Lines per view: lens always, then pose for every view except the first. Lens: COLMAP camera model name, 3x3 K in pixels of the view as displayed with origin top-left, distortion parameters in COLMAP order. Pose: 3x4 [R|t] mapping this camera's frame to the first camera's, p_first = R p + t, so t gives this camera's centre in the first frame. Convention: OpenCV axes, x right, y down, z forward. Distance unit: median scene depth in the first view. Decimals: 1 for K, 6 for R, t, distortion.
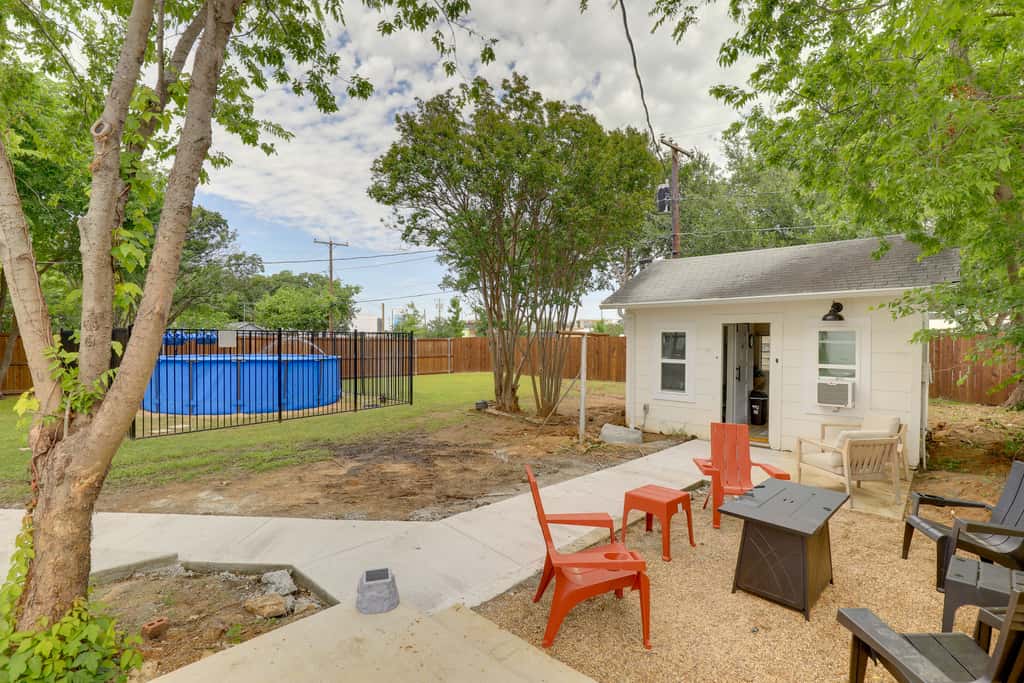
lens RADIAL K [[482.6, 0, 513.3], [0, 482.6, 344.8], [0, 0, 1]] dist [-0.023852, 0.002525]
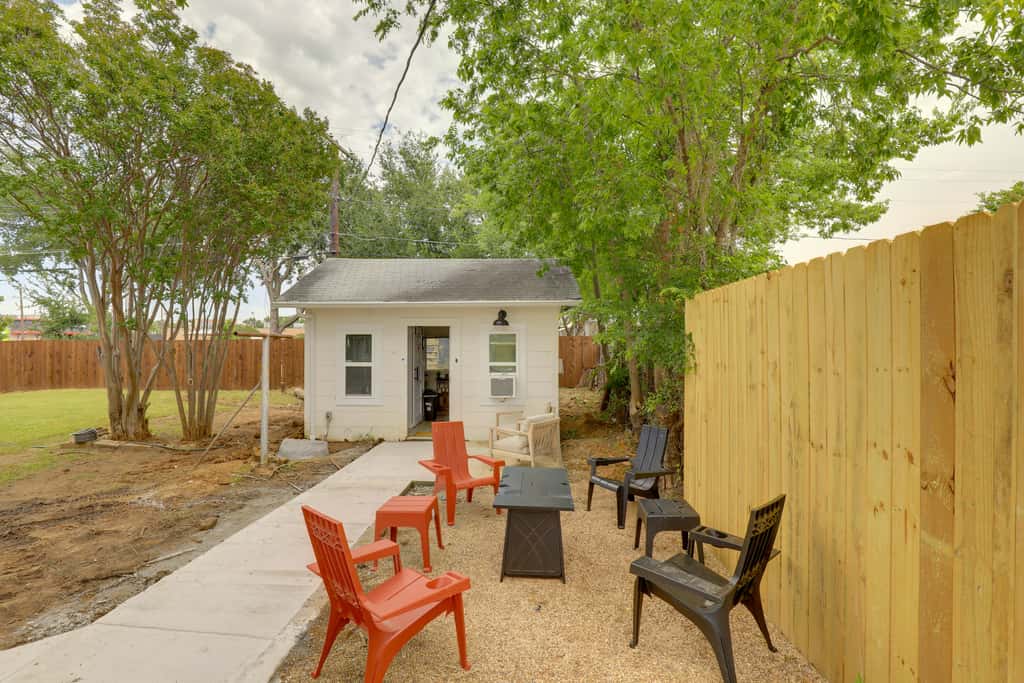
lens RADIAL K [[482.6, 0, 510.3], [0, 482.6, 337.8], [0, 0, 1]] dist [-0.023852, 0.002525]
pose [[0.729658, 0.001501, 0.683810, -0.116837], [0.011937, 0.999817, -0.014932, -0.001087], [-0.683708, 0.019058, 0.729507, 0.095121]]
